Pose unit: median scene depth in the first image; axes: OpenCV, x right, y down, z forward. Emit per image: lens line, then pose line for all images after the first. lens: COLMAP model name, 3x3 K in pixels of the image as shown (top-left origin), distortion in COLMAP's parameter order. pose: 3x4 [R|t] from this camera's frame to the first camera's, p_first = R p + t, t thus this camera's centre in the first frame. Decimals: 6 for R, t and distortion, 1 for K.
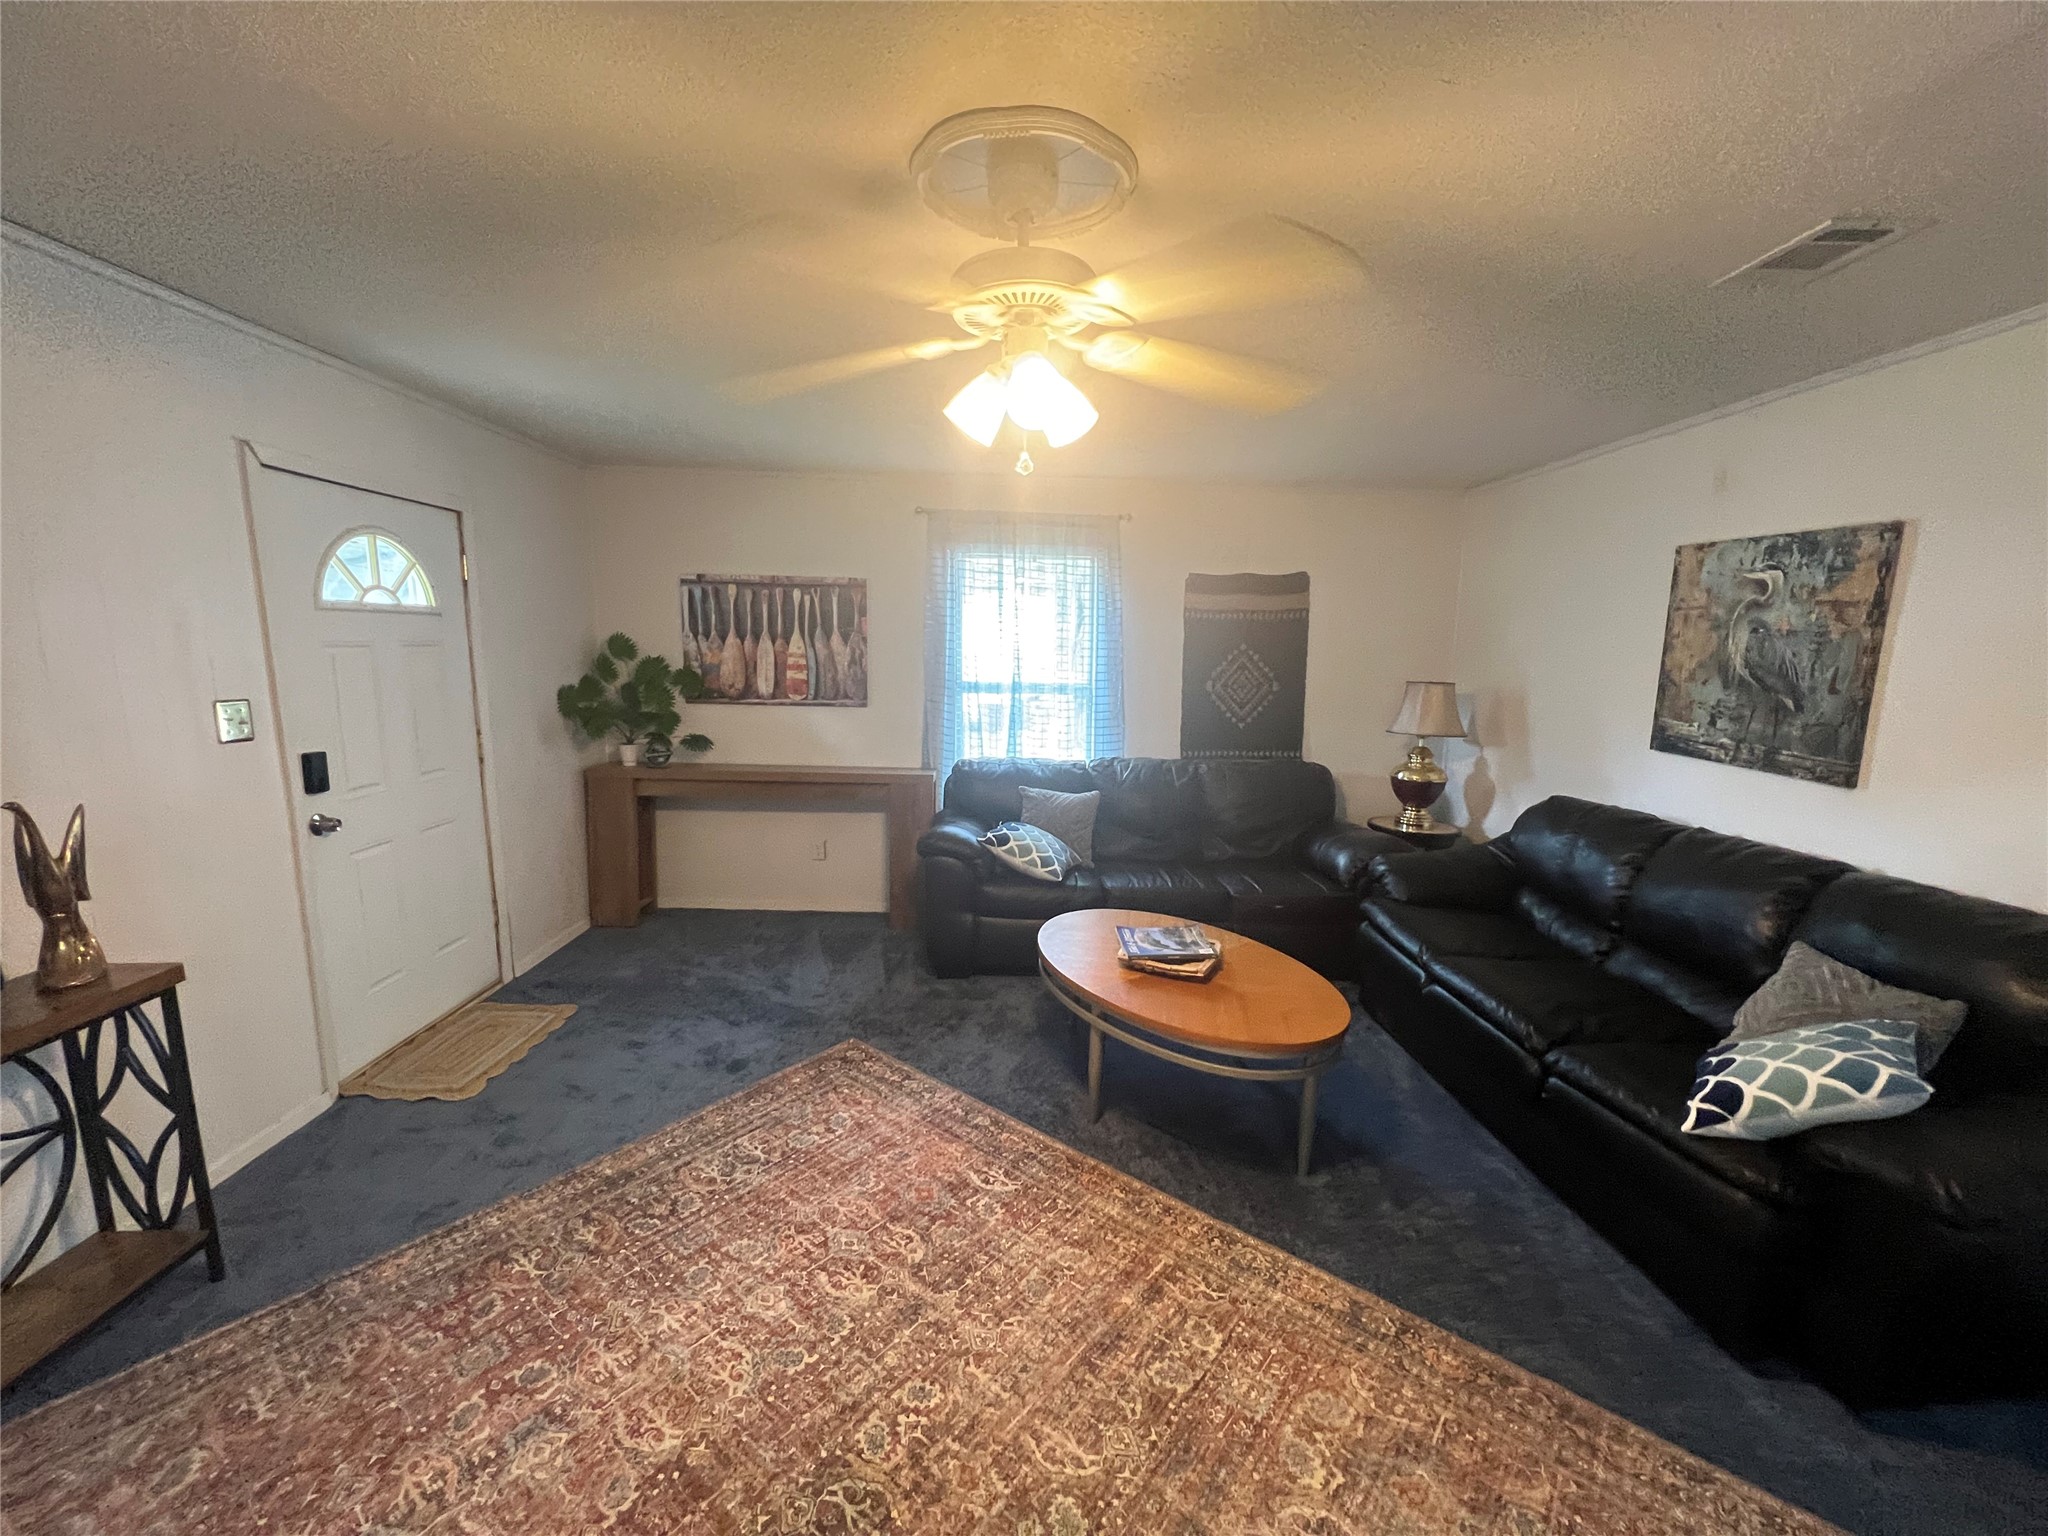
lens RADIAL K [[822.5, 0, 1026.7], [0, 822.5, 769.3], [0, 0, 1]] dist [-0.001381, 0.000361]
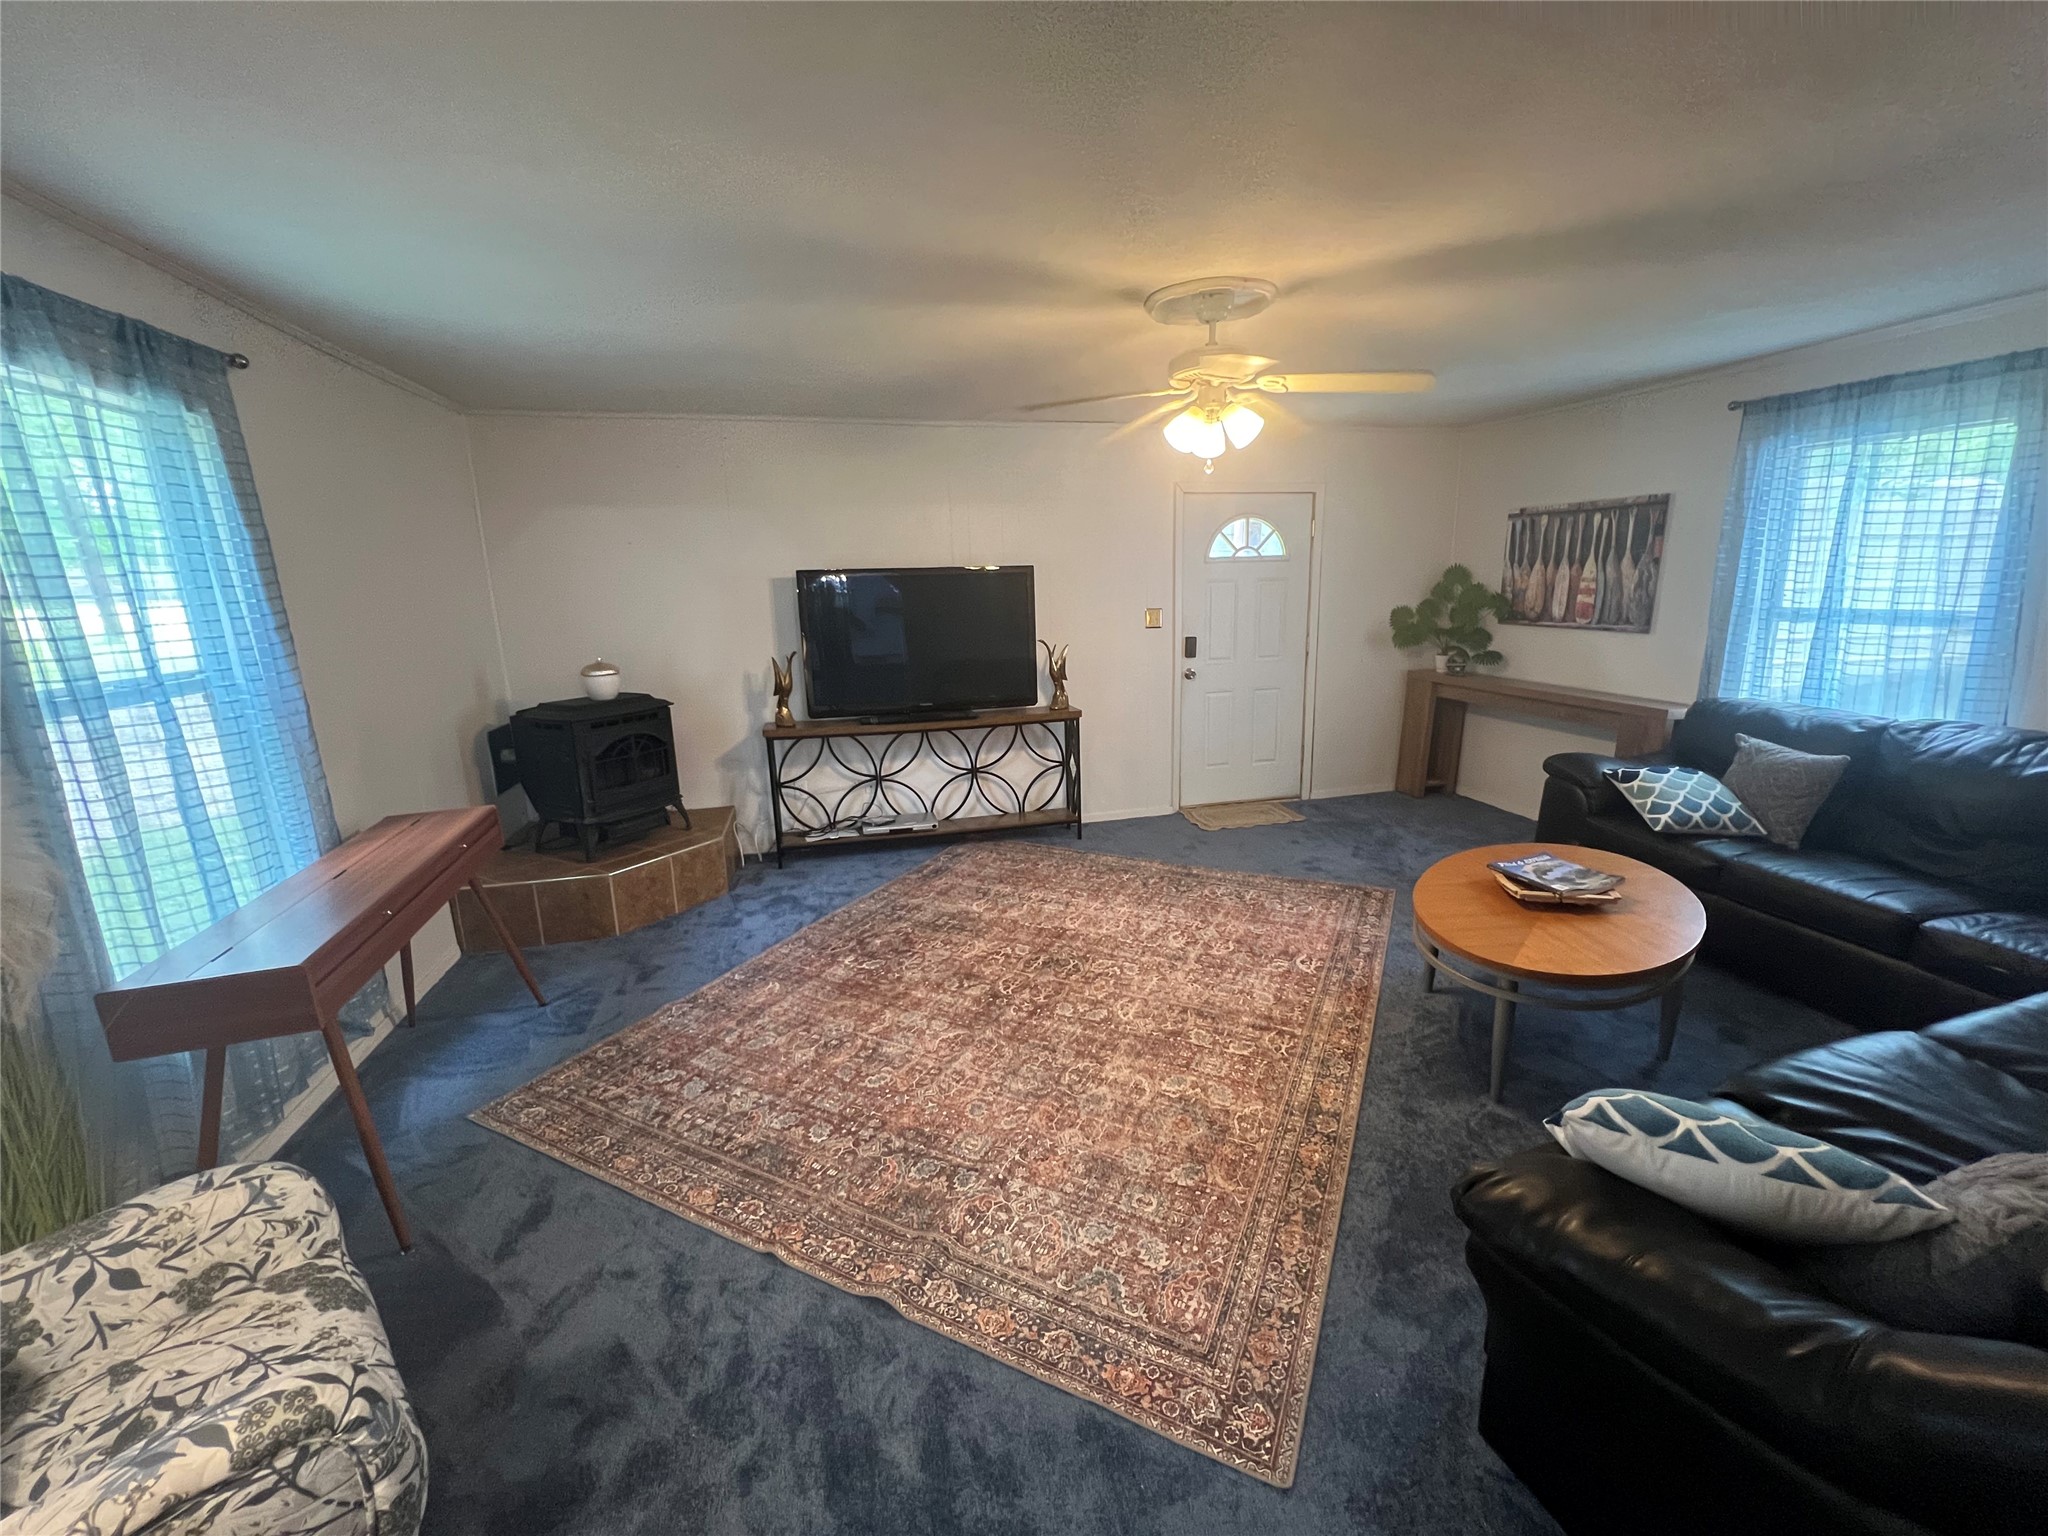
lens RADIAL K [[822.5, 0, 1028.9], [0, 822.5, 765.4], [0, 0, 1]] dist [-0.001381, 0.000361]
pose [[0.226564, 0.192658, -0.954752, 0.600189], [-0.116355, 0.978576, 0.169854, -0.005188], [0.967021, 0.072608, 0.244127, 0.097727]]
